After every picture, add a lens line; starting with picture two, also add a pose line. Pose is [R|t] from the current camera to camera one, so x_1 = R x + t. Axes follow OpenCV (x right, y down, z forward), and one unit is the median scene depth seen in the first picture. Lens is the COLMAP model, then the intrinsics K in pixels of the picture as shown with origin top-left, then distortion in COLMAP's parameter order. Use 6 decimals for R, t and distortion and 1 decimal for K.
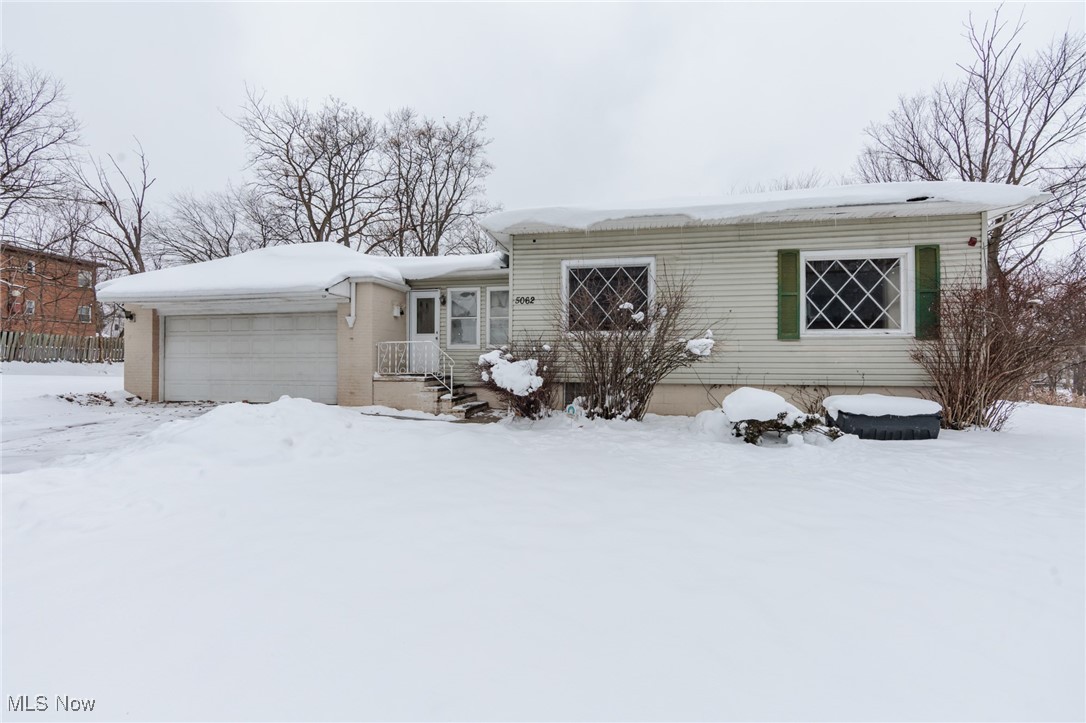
lens RADIAL K [[425.0, 0, 542.9], [0, 425.0, 356.3], [0, 0, 1]] dist [-0.002755, 0.000327]
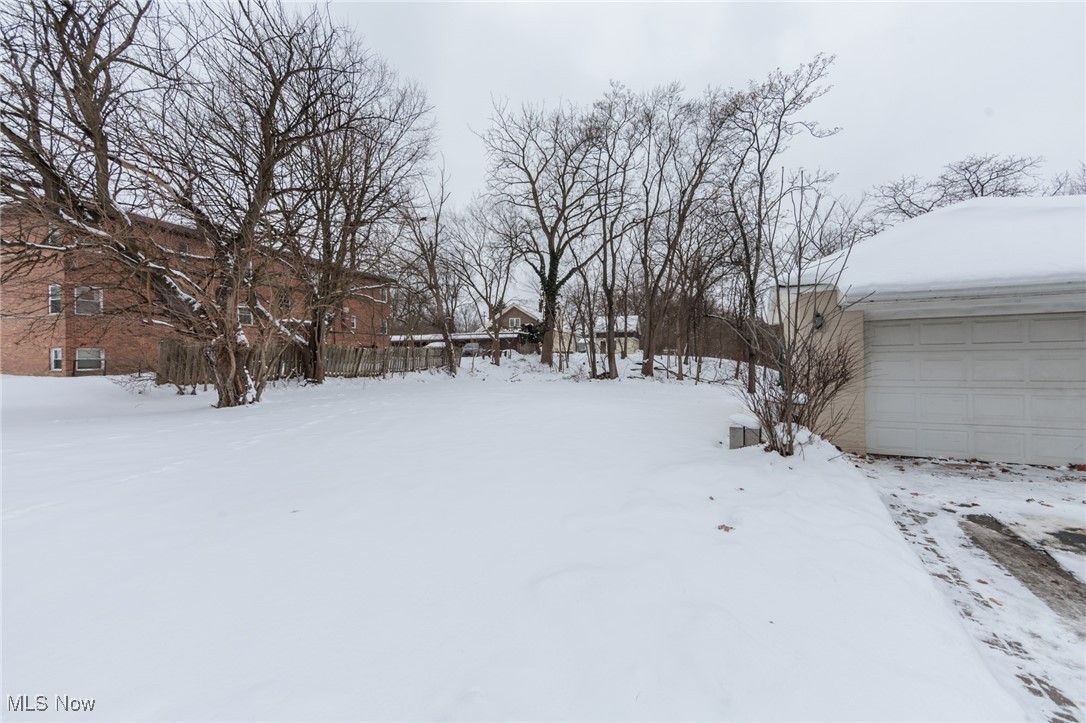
lens RADIAL K [[425.0, 0, 544.9], [0, 425.0, 357.8], [0, 0, 1]] dist [-0.002755, 0.000327]
pose [[0.954558, -0.013460, -0.297722, -1.217378], [0.014779, 0.999888, 0.002177, -0.050640], [0.297660, -0.006478, 0.954650, 0.250350]]
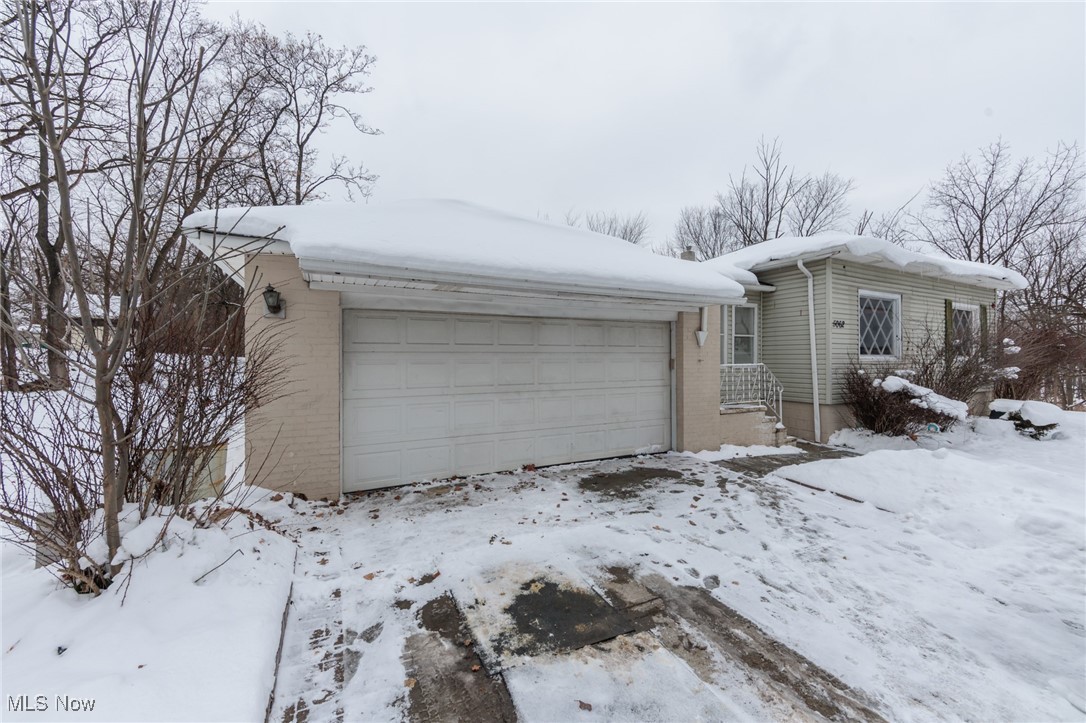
lens RADIAL K [[425.0, 0, 545.2], [0, 425.0, 357.1], [0, 0, 1]] dist [-0.002755, 0.000327]
pose [[0.798675, 0.000081, 0.601763, -1.040097], [-0.002604, 0.999991, 0.003321, -0.046508], [-0.601757, -0.004219, 0.798668, 0.522970]]
